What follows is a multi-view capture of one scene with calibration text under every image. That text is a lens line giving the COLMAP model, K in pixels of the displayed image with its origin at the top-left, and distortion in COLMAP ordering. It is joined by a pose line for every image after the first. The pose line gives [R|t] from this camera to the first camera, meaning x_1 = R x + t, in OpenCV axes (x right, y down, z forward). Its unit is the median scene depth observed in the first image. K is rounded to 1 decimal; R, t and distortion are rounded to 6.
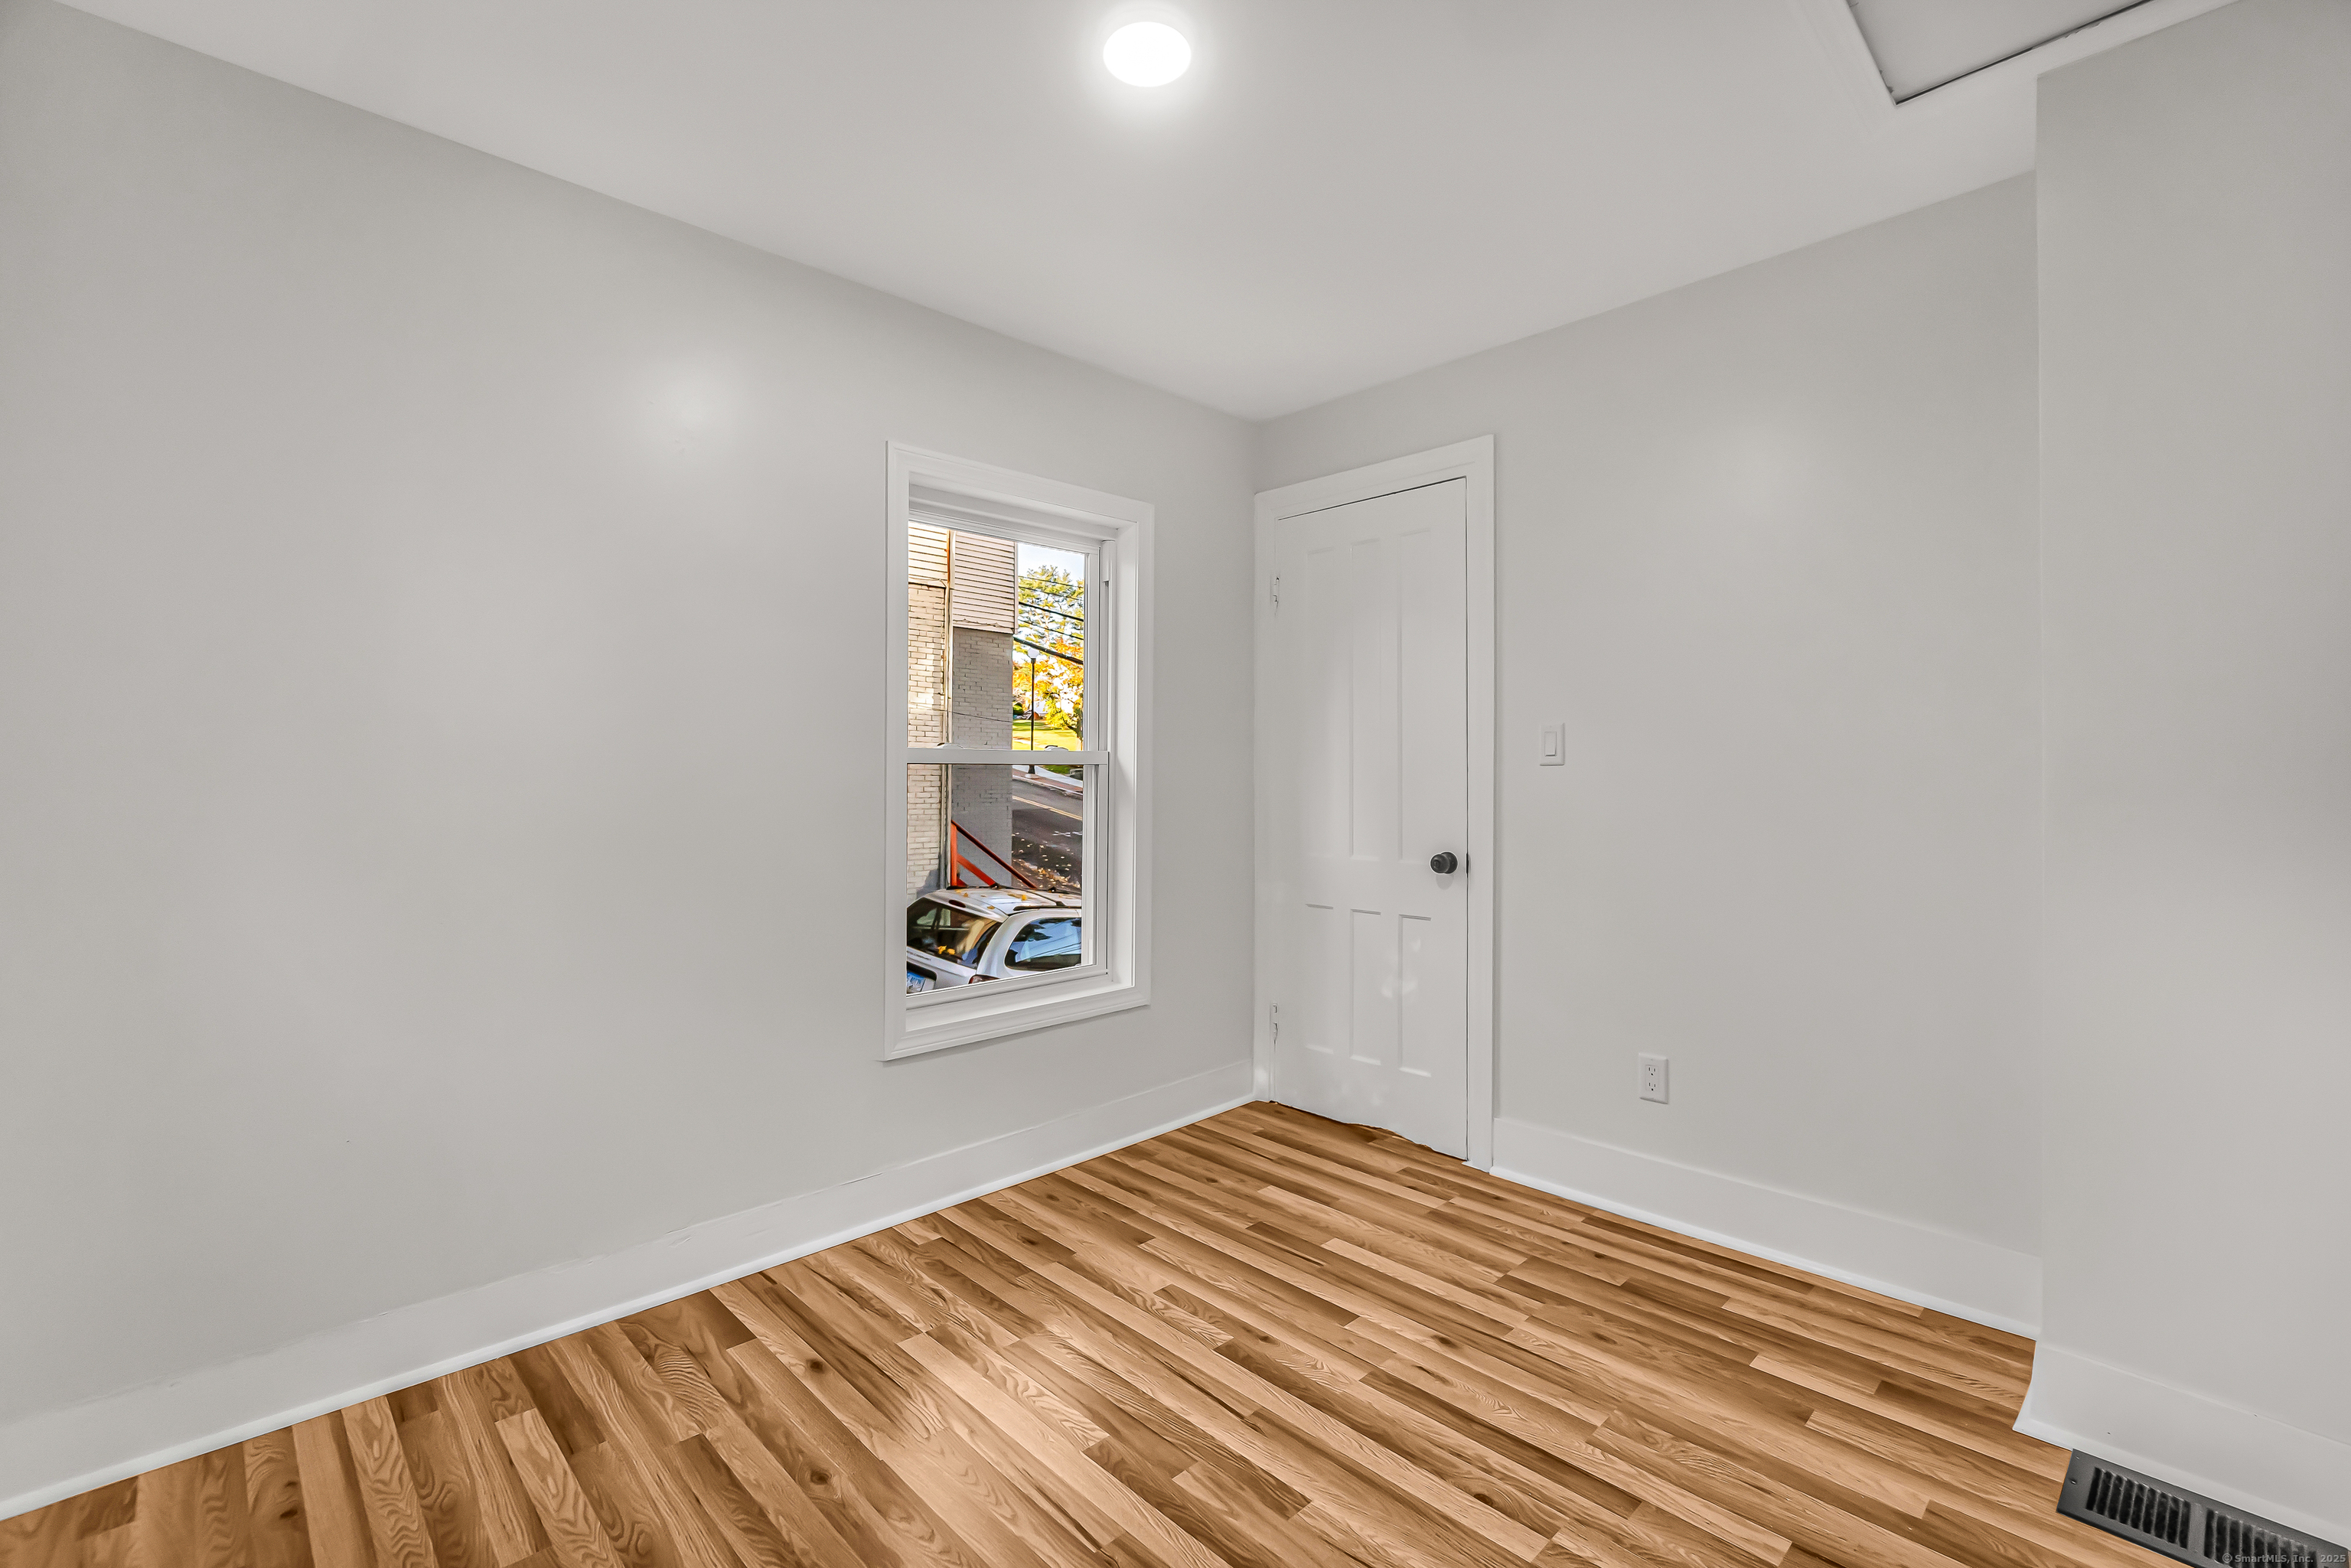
lens RADIAL K [[1014.9, 0, 1162.7], [0, 1014.9, 784.0], [0, 0, 1]] dist [-0.002412, 0.000371]
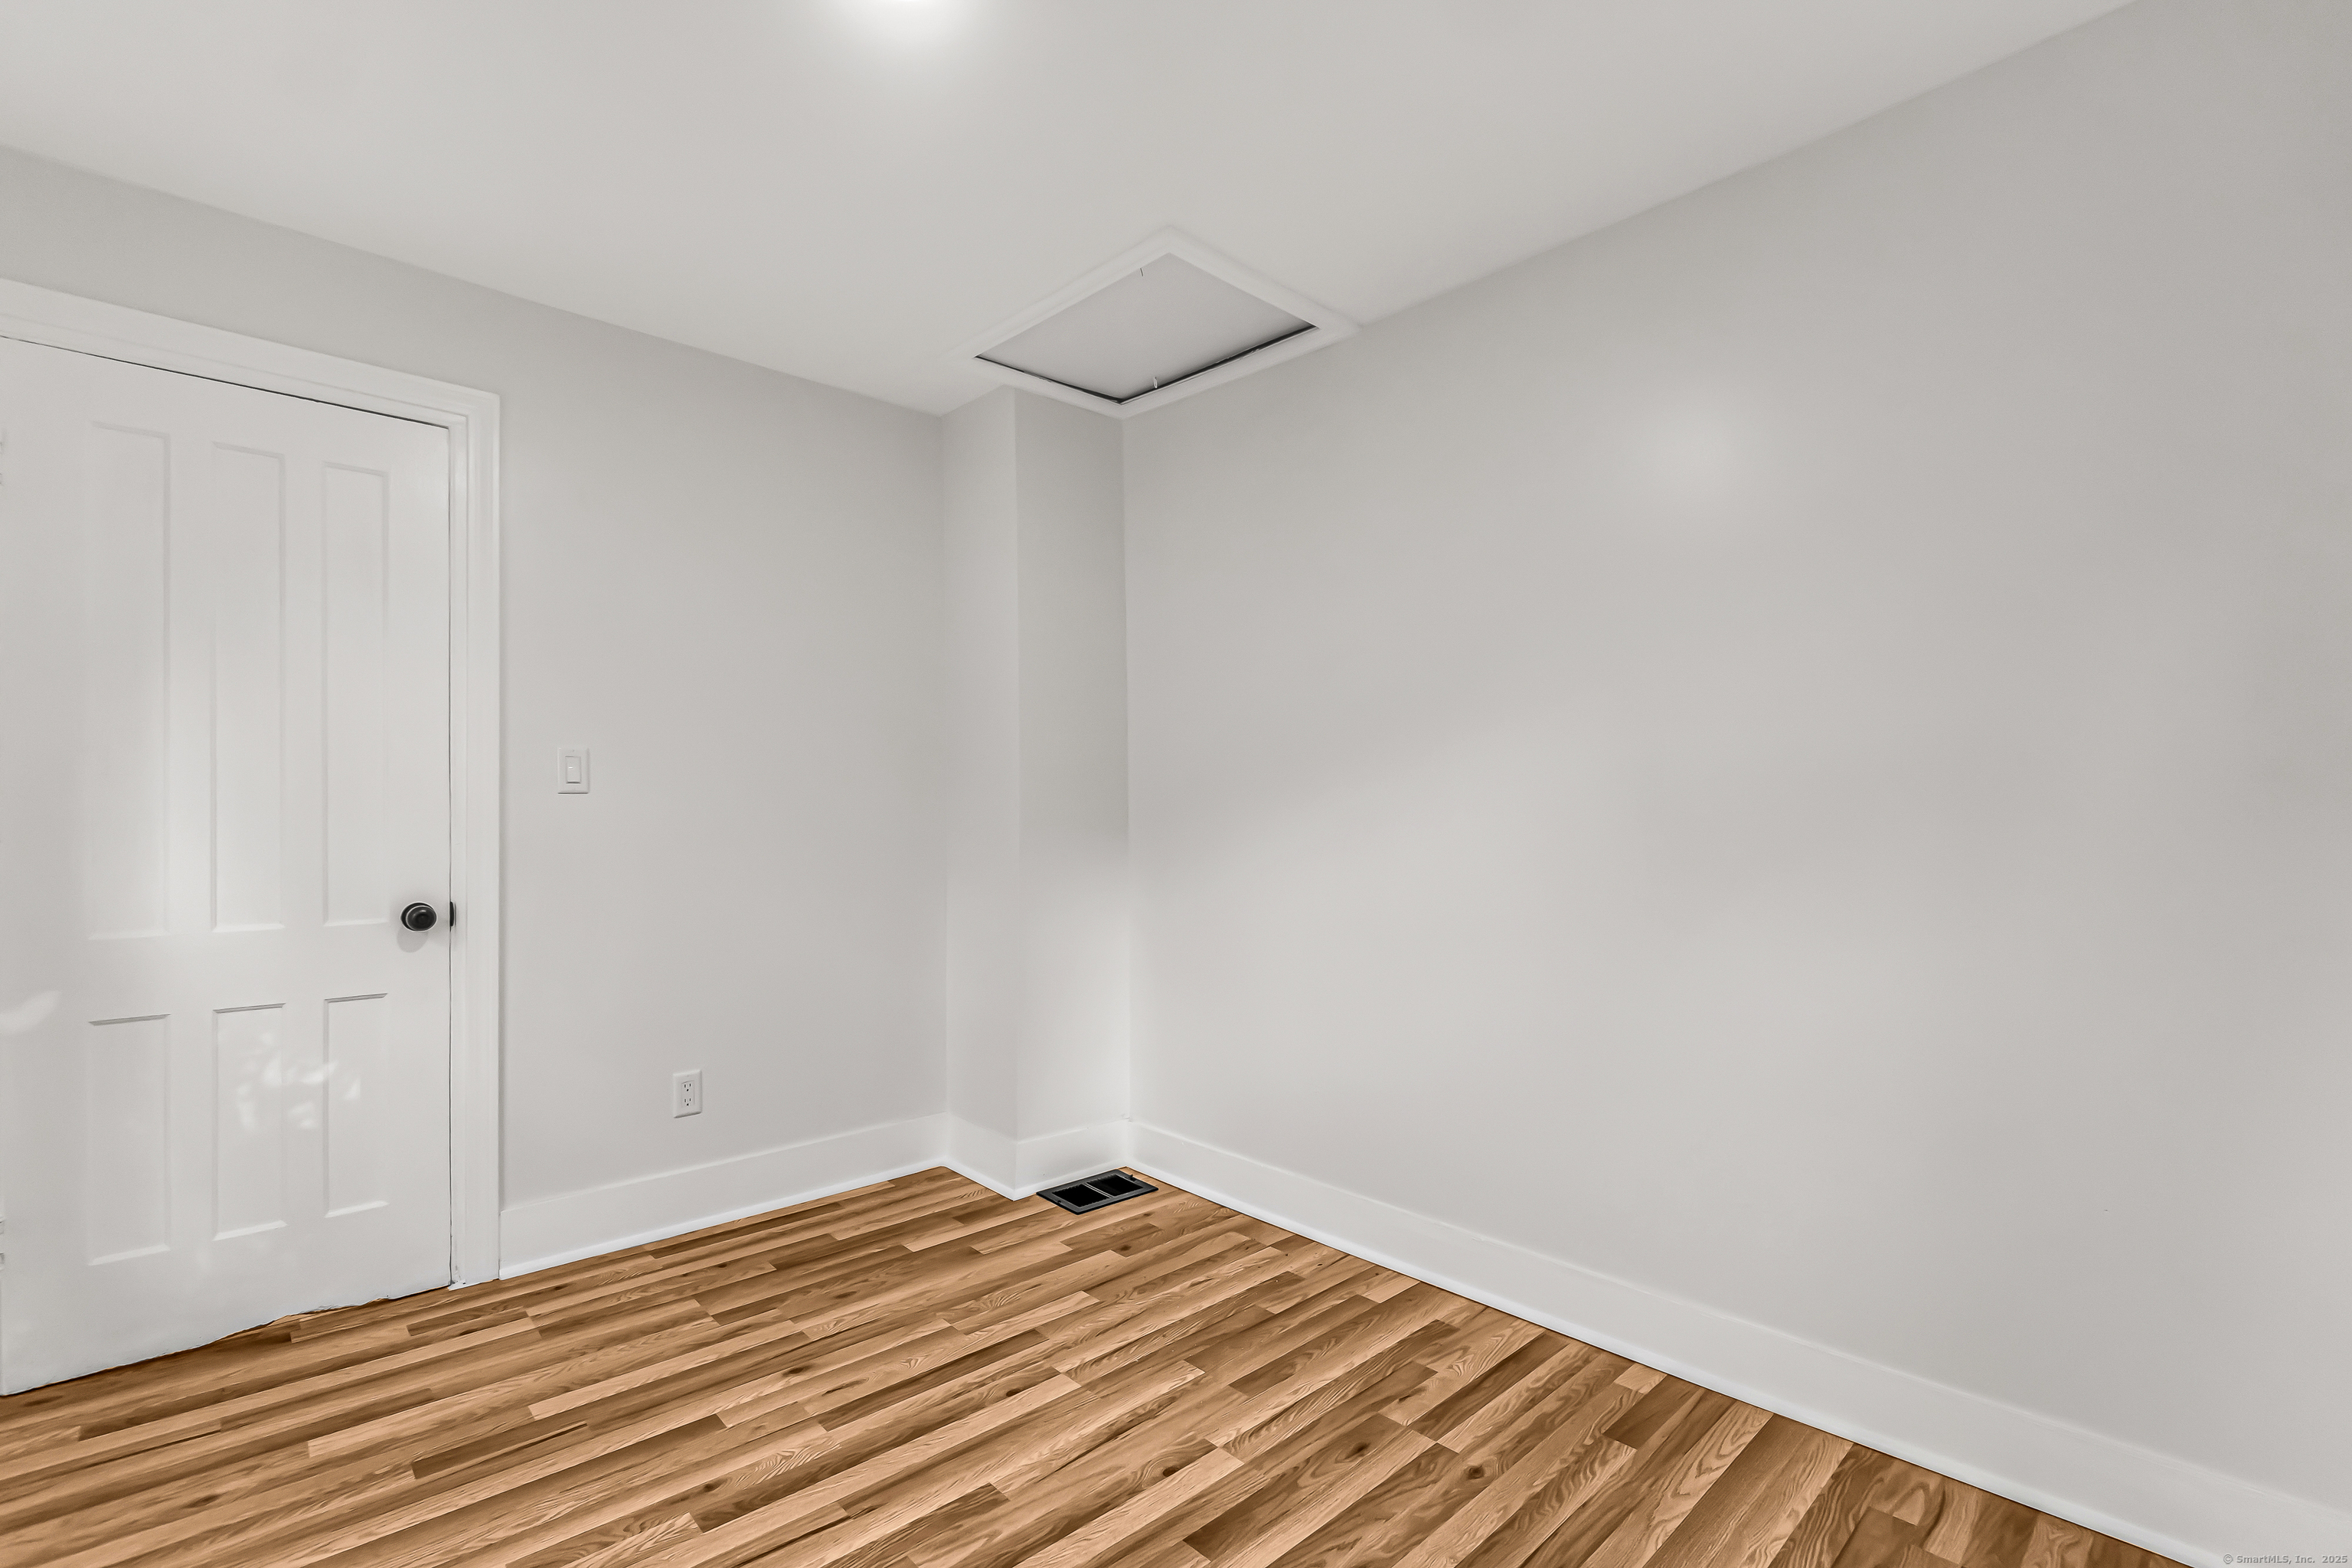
lens RADIAL K [[1015.4, 0, 1163.2], [0, 1015.4, 784.0], [0, 0, 1]] dist [-0.002412, 0.000371]
pose [[0.035595, 0.025627, 0.999038, -0.669805], [0.001897, 0.999668, -0.025711, -0.005564], [-0.999365, 0.002810, 0.035534, 0.549901]]
